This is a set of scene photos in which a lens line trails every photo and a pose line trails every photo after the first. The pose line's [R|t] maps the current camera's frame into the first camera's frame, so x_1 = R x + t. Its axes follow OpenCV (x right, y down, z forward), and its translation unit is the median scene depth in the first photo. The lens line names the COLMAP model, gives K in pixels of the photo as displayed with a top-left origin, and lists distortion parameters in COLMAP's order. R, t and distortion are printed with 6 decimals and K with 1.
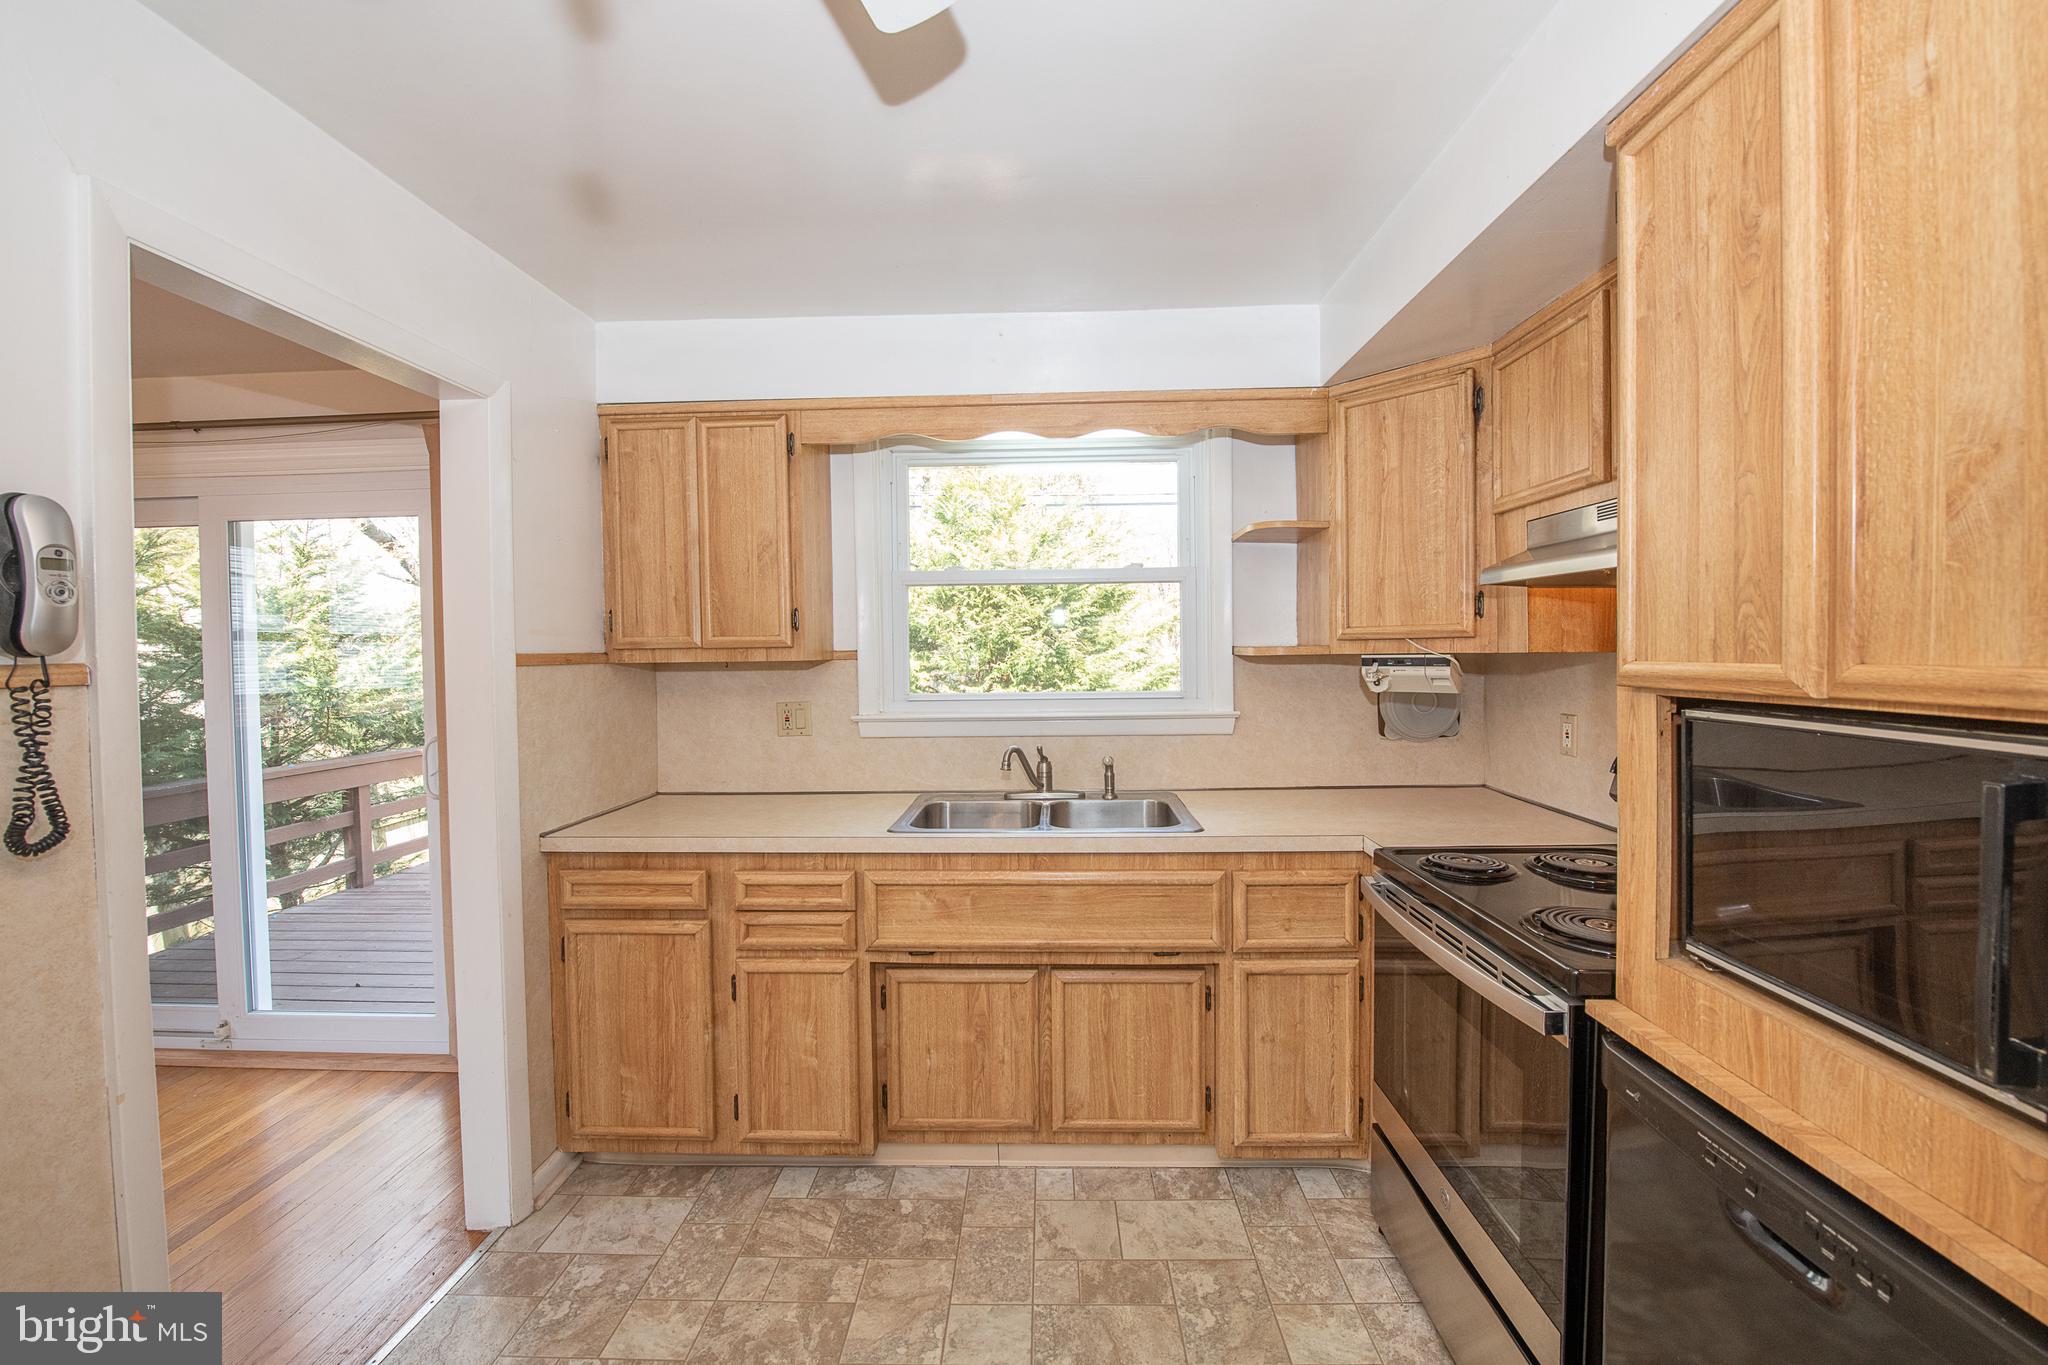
lens RADIAL K [[808.6, 0, 1025.1], [0, 808.6, 673.7], [0, 0, 1]] dist [-0.020344, -0.001780]
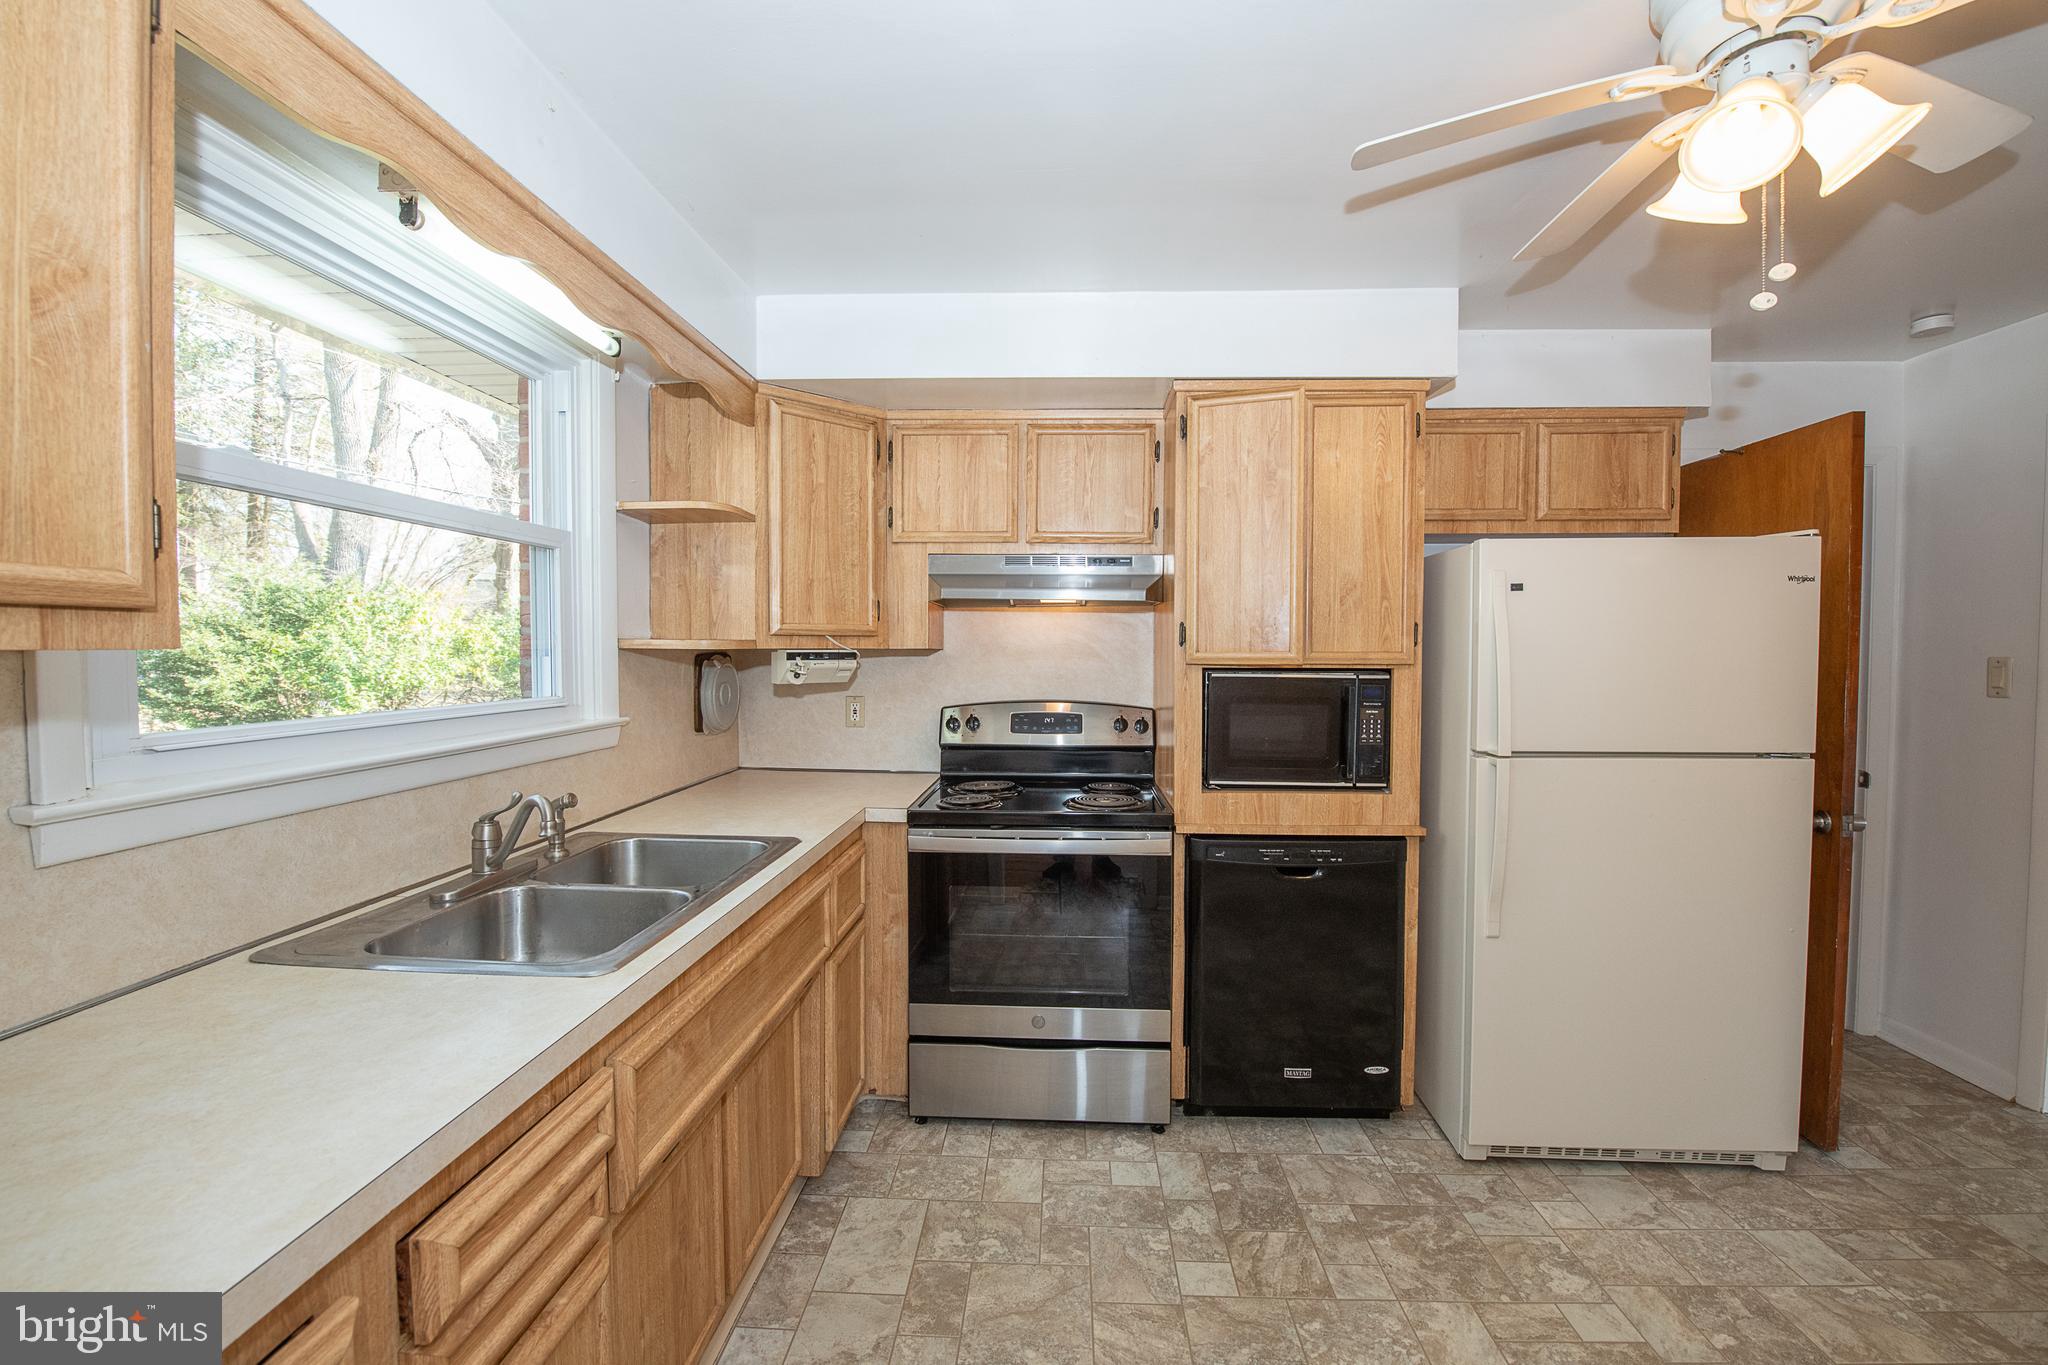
lens RADIAL K [[808.6, 0, 1024.1], [0, 808.6, 671.7], [0, 0, 1]] dist [-0.020344, -0.001780]
pose [[0.028342, -0.017299, 0.999449, -0.697423], [0.021895, 0.999621, 0.016681, -0.005528], [-0.999358, 0.021410, 0.028710, 0.723817]]
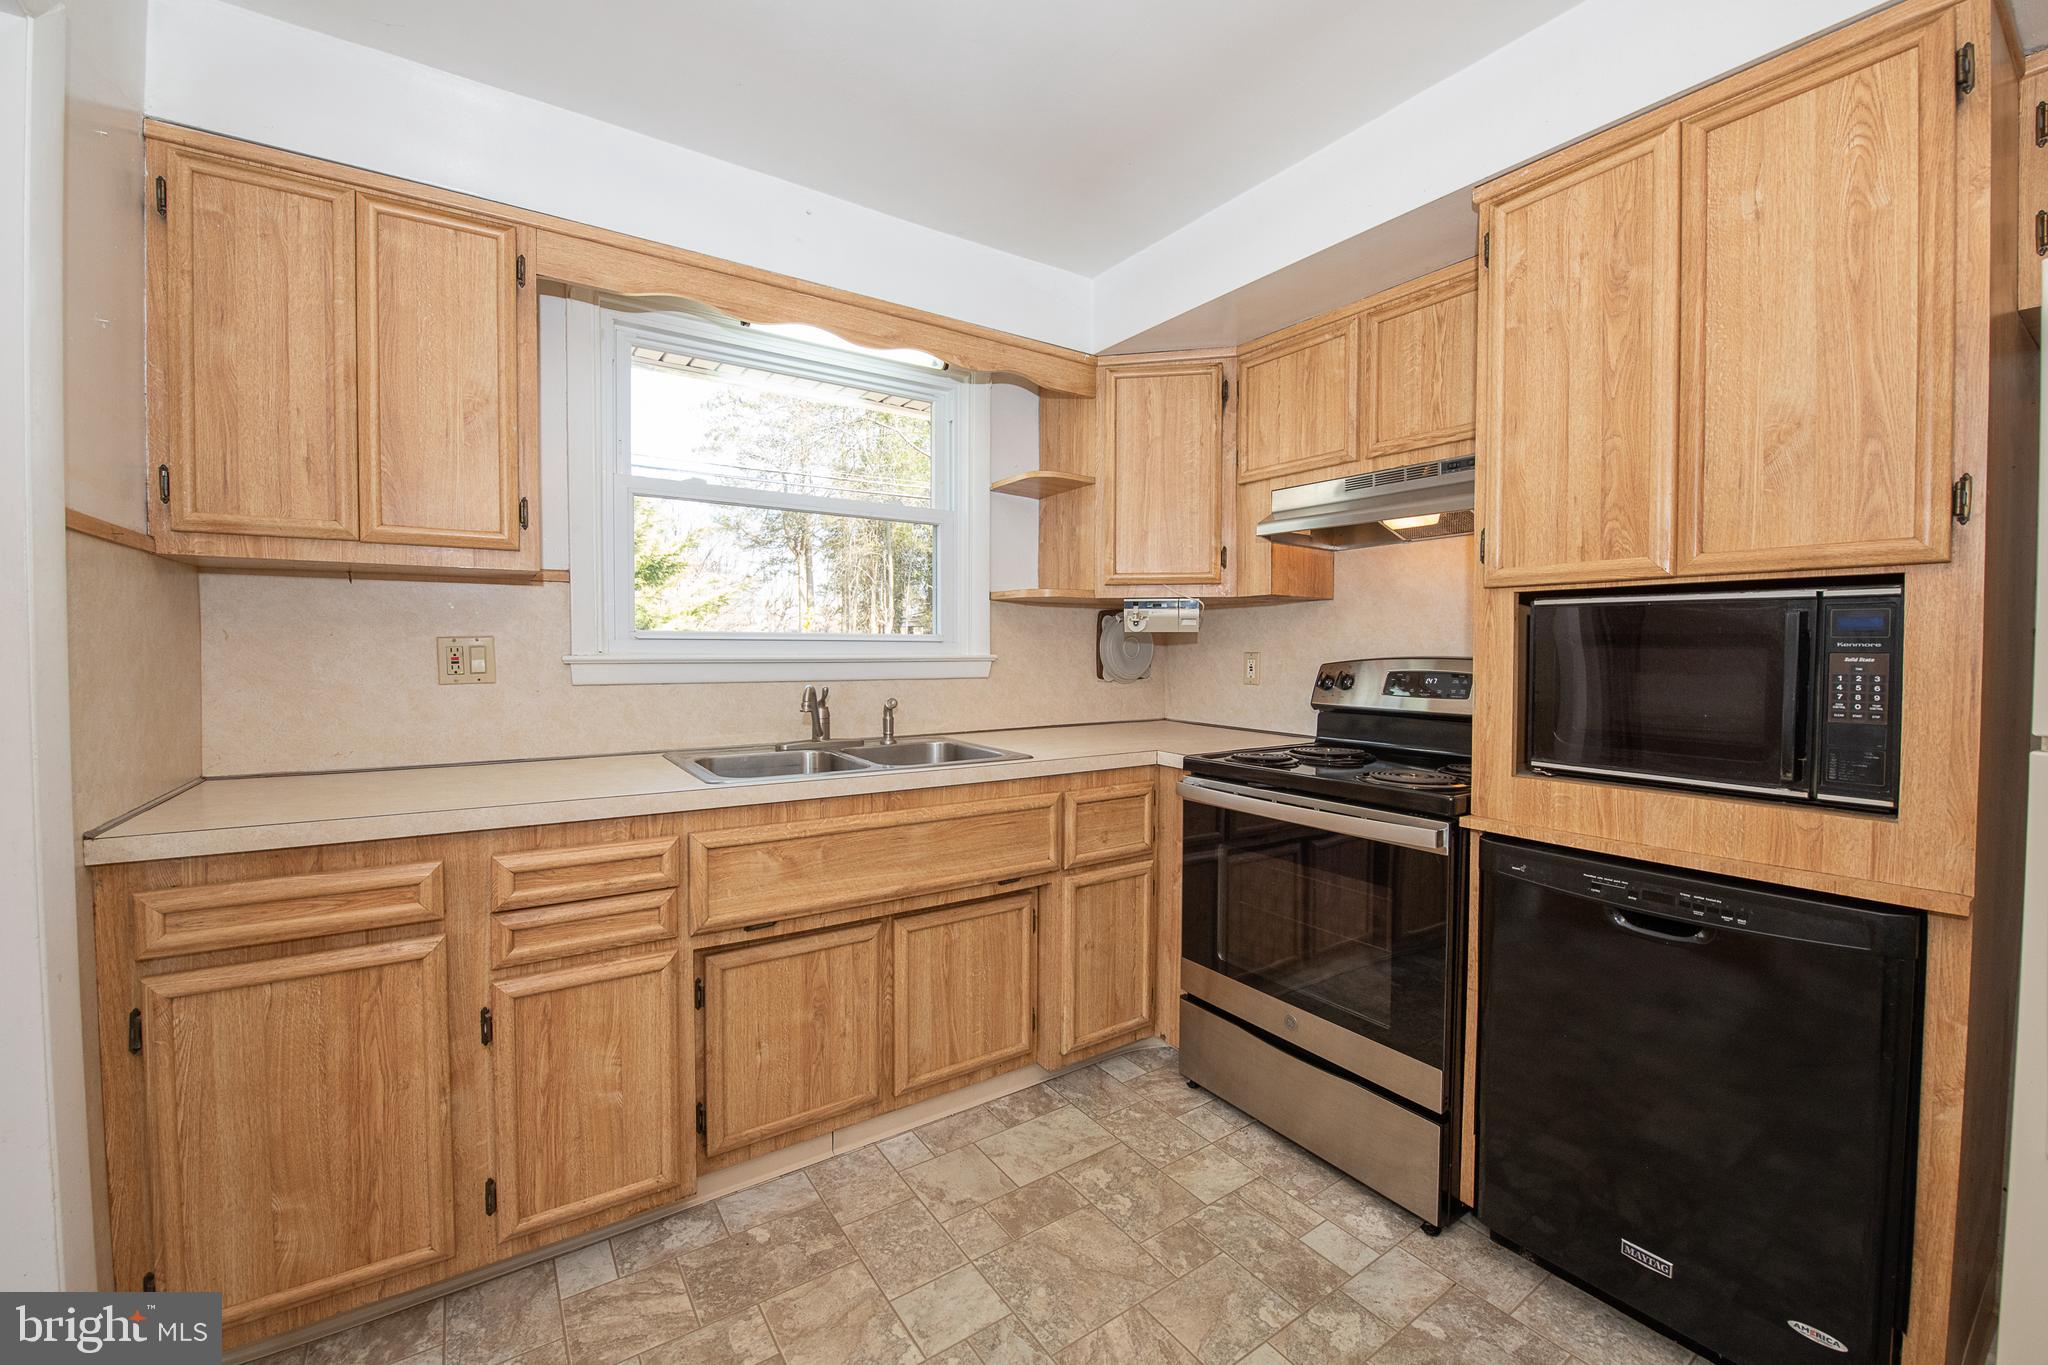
lens RADIAL K [[808.6, 0, 1032.4], [0, 808.6, 672.2], [0, 0, 1]] dist [-0.020344, -0.001780]
pose [[0.809558, -0.000901, 0.587040, -0.389806], [-0.000059, 0.999999, 0.001616, 0.086265], [-0.587041, -0.001343, 0.809556, 0.170959]]
